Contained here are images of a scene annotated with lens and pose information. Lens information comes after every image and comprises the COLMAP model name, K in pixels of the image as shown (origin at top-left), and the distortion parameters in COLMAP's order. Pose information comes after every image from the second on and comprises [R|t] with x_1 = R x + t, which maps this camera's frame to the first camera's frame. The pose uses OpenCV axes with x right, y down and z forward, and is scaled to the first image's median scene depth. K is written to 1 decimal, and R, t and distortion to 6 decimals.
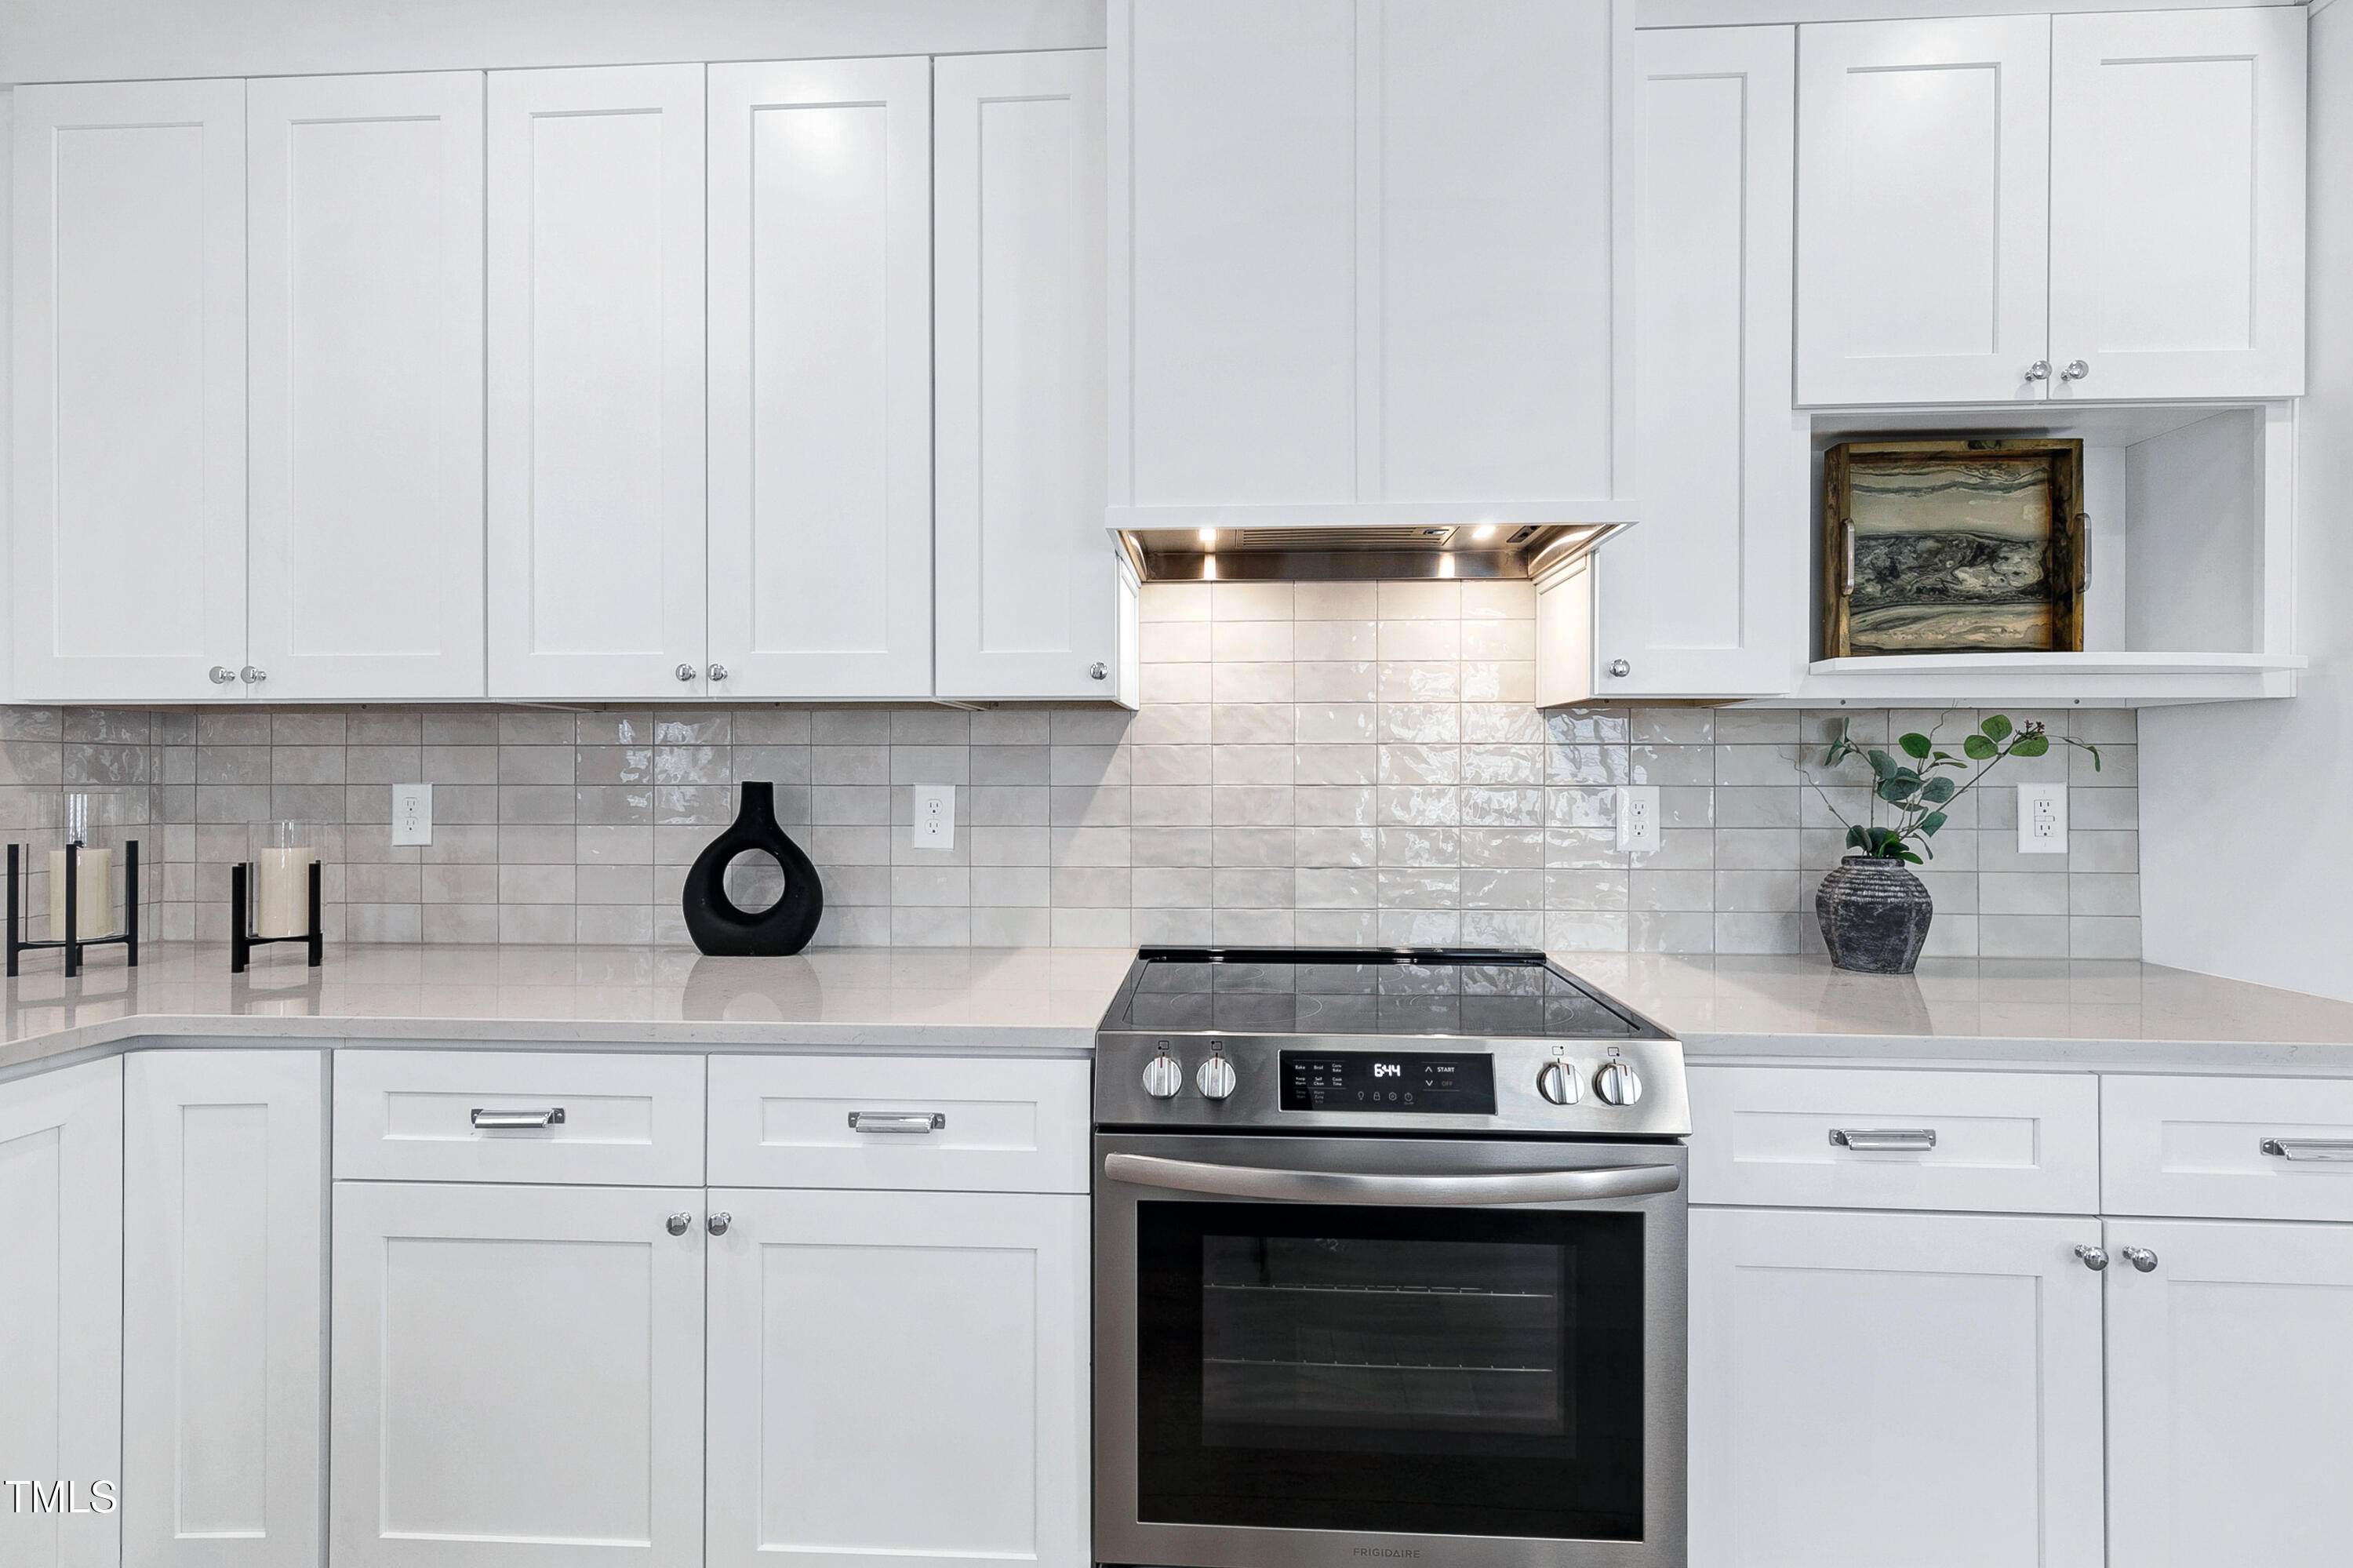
lens RADIAL K [[1060.7, 0, 1174.9], [0, 1060.7, 776.1], [0, 0, 1]] dist [0.004198, -0.000106]
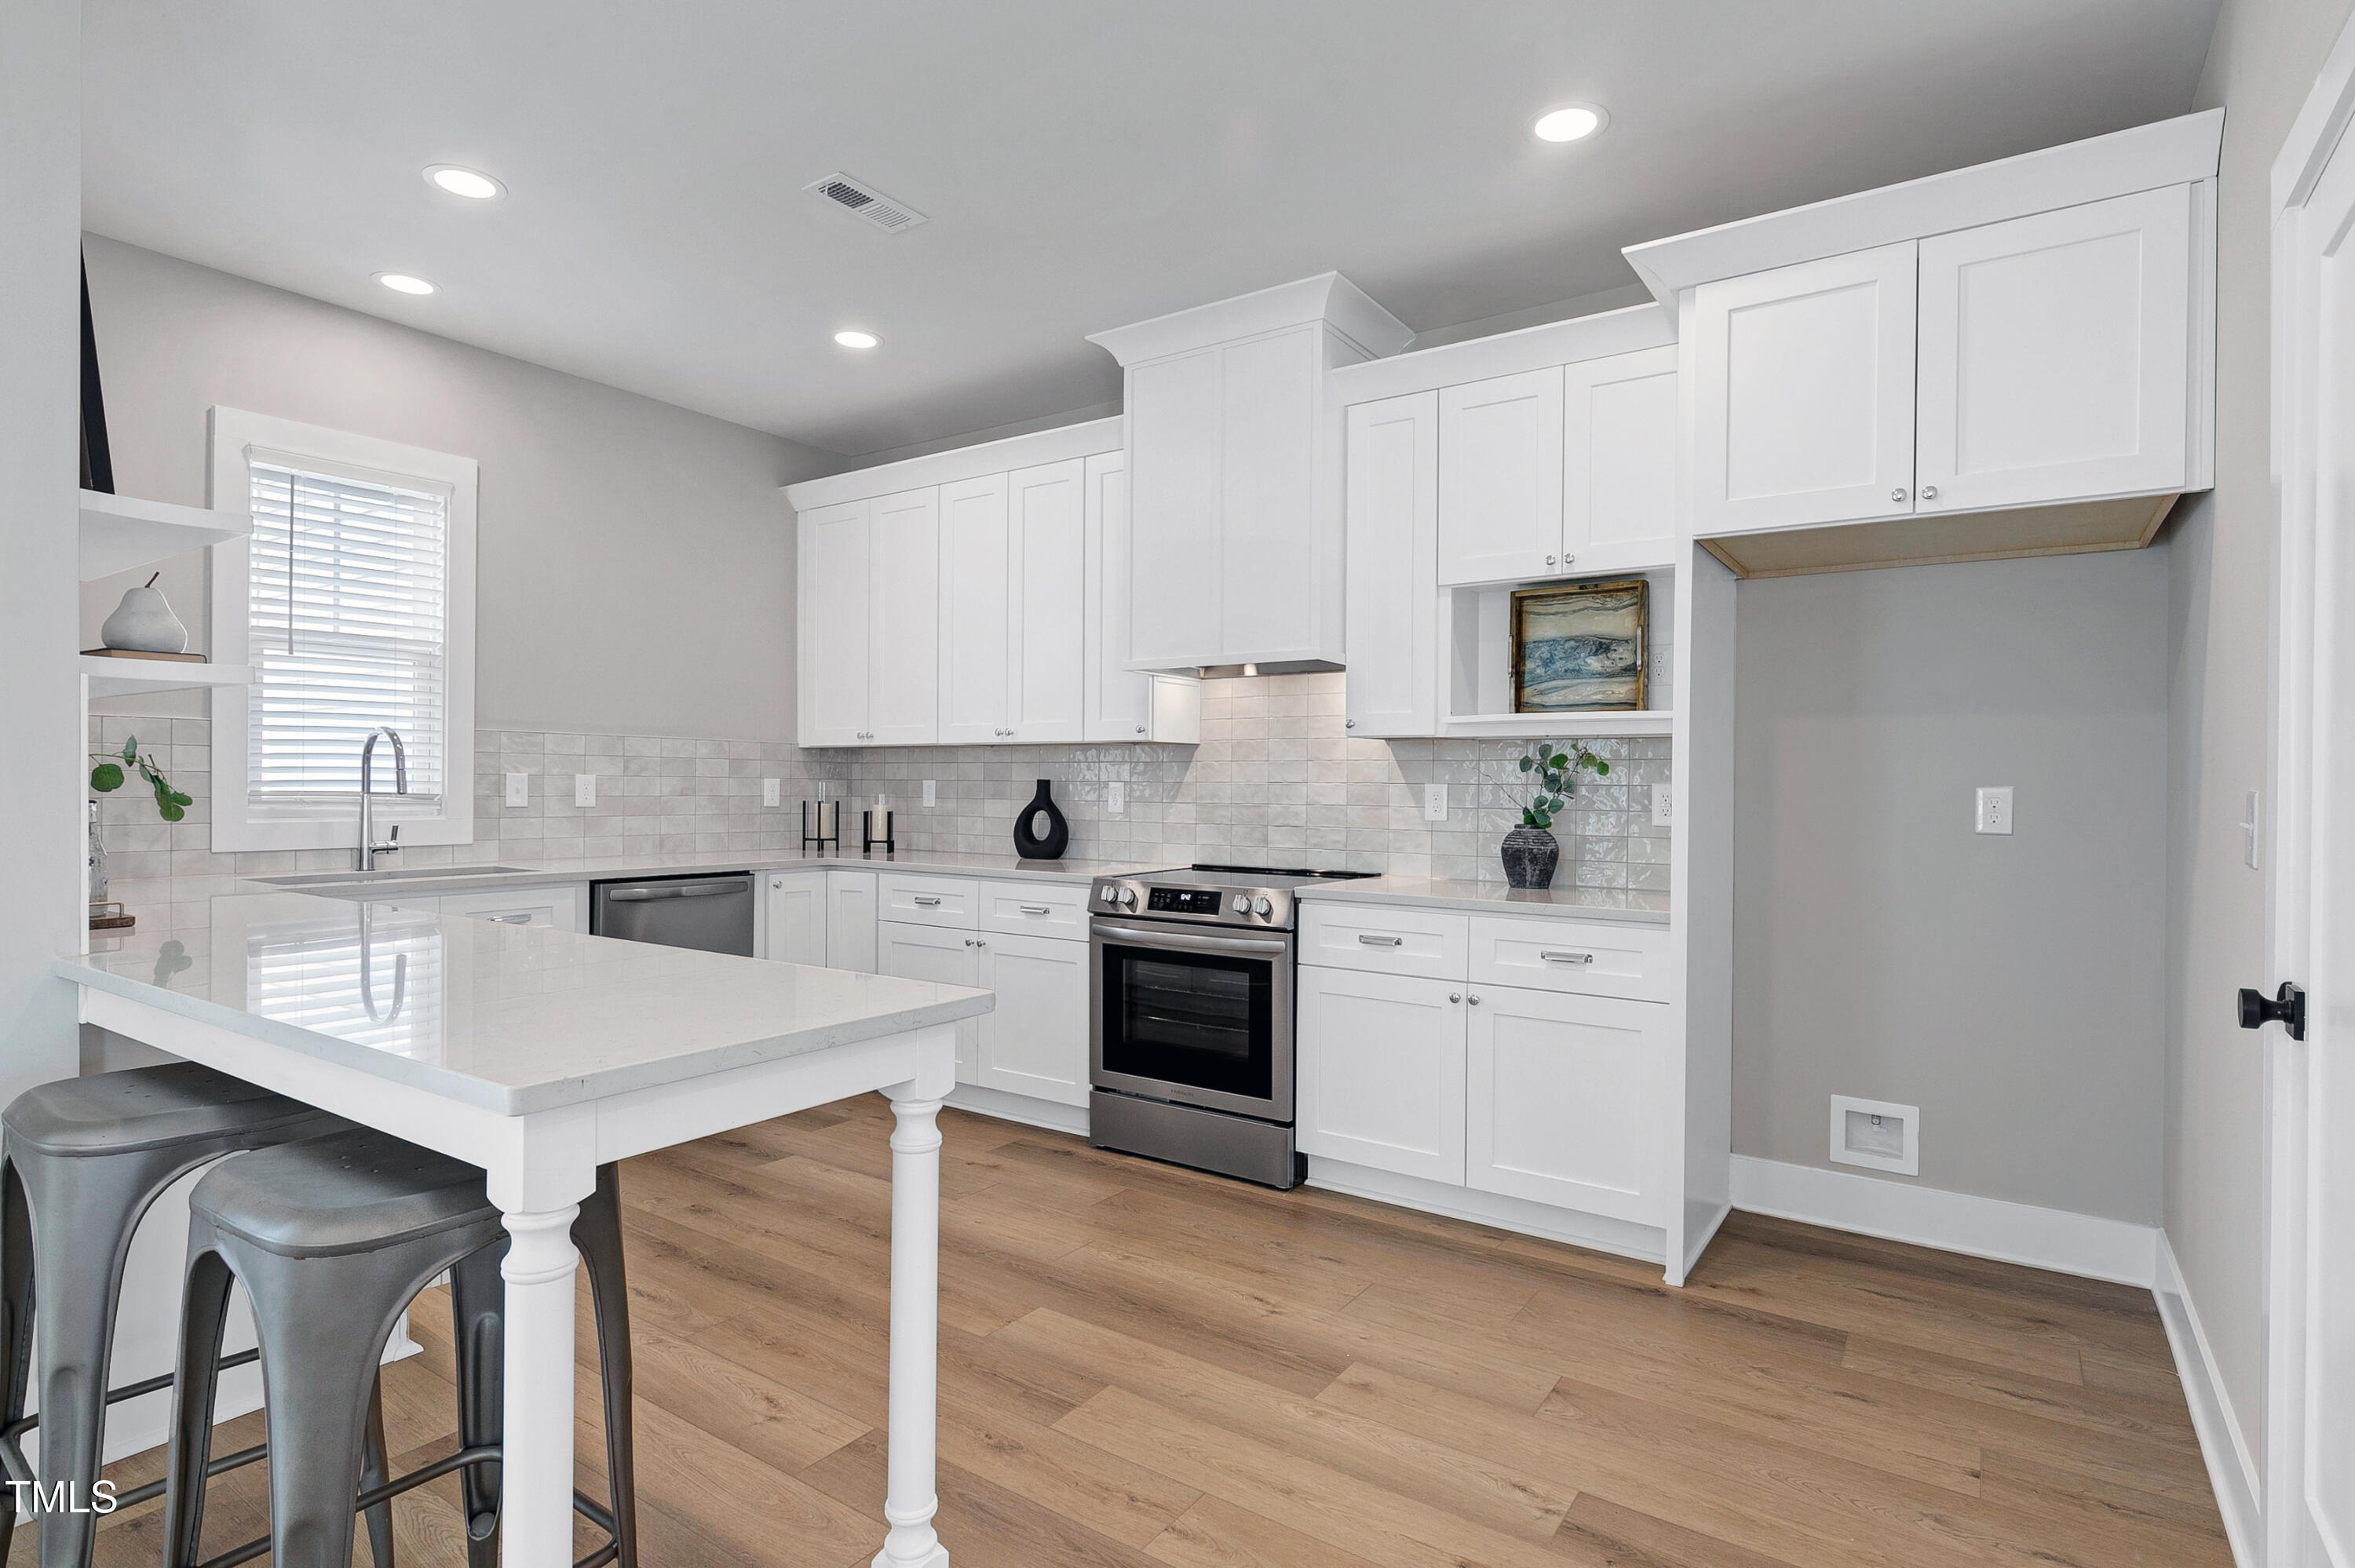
lens RADIAL K [[1192.3, 0, 1176.7], [0, 1192.3, 788.3], [0, 0, 1]] dist [-0.003899, 0.001134]
pose [[0.851124, 0.008301, -0.524900, 1.180401], [-0.007450, 0.999965, 0.003733, 0.013427], [0.524913, 0.000734, 0.851156, -0.977814]]
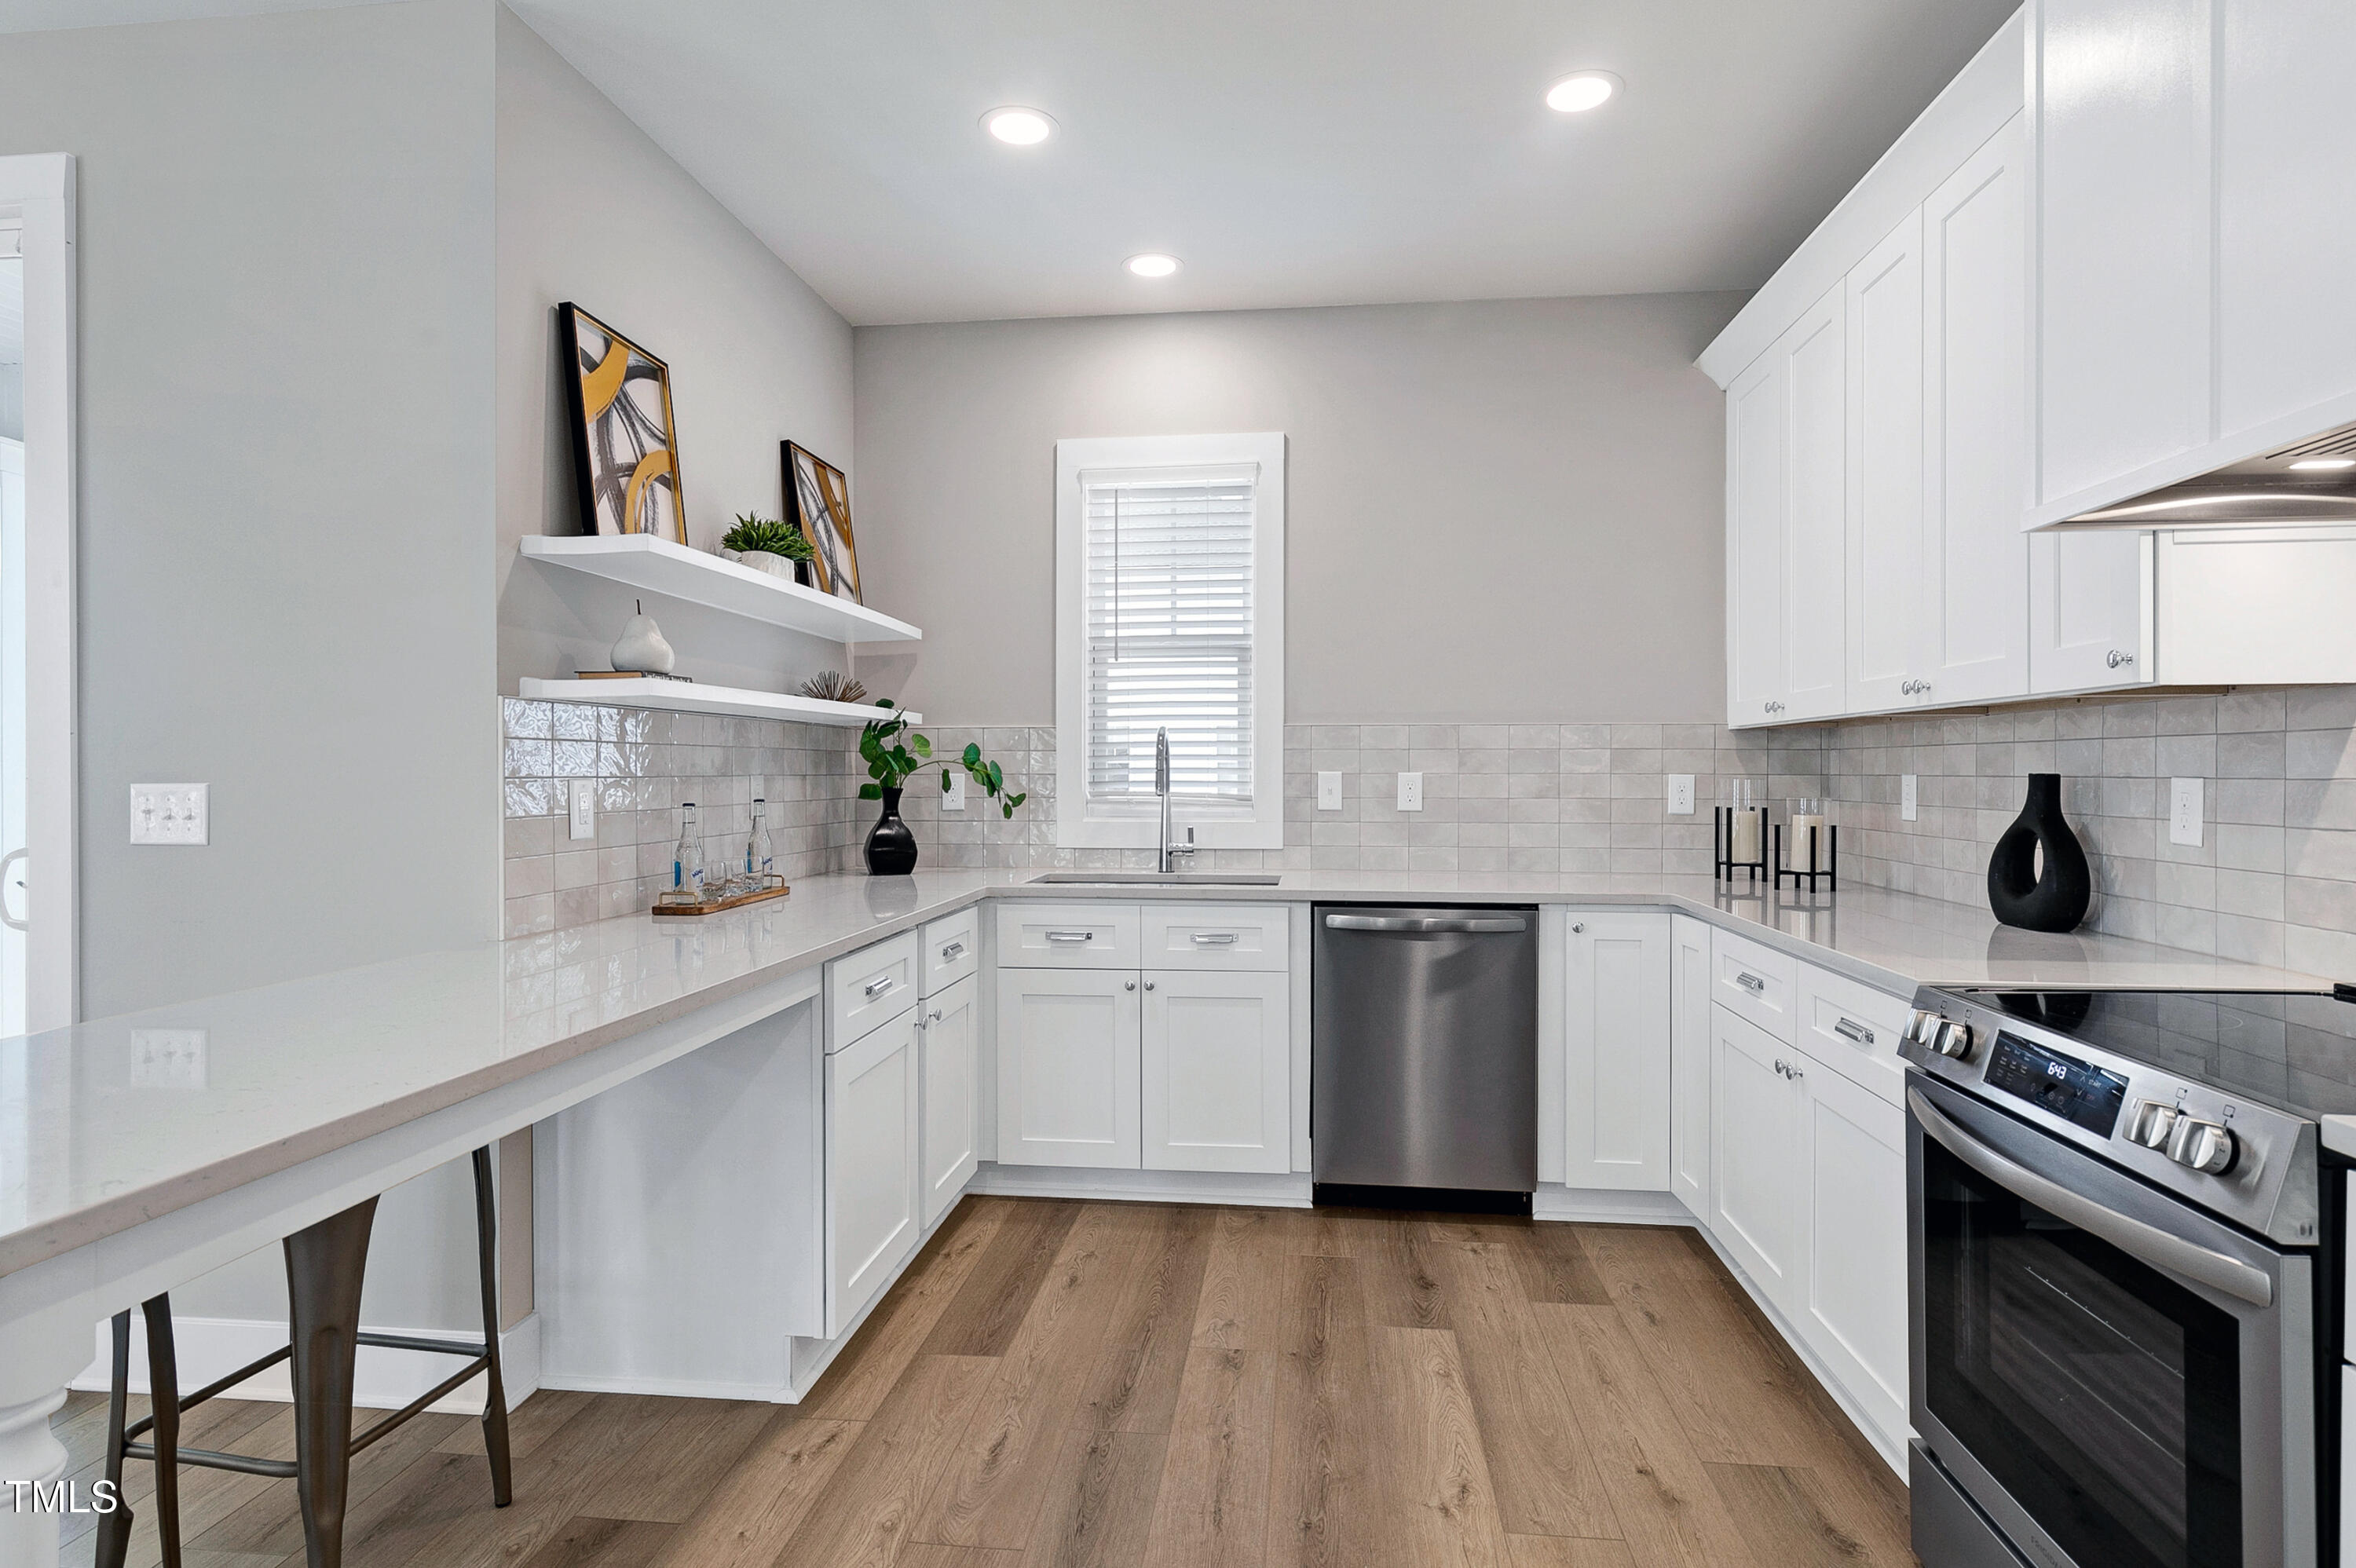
lens RADIAL K [[1225.4, 0, 1172.5], [0, 1225.4, 776.1], [0, 0, 1]] dist [0.001206, -0.000204]
pose [[-0.068070, 0.003488, -0.997674, 1.003168], [0.002096, 0.999992, 0.003353, 0.002001], [0.997678, -0.001863, -0.068076, 0.197029]]
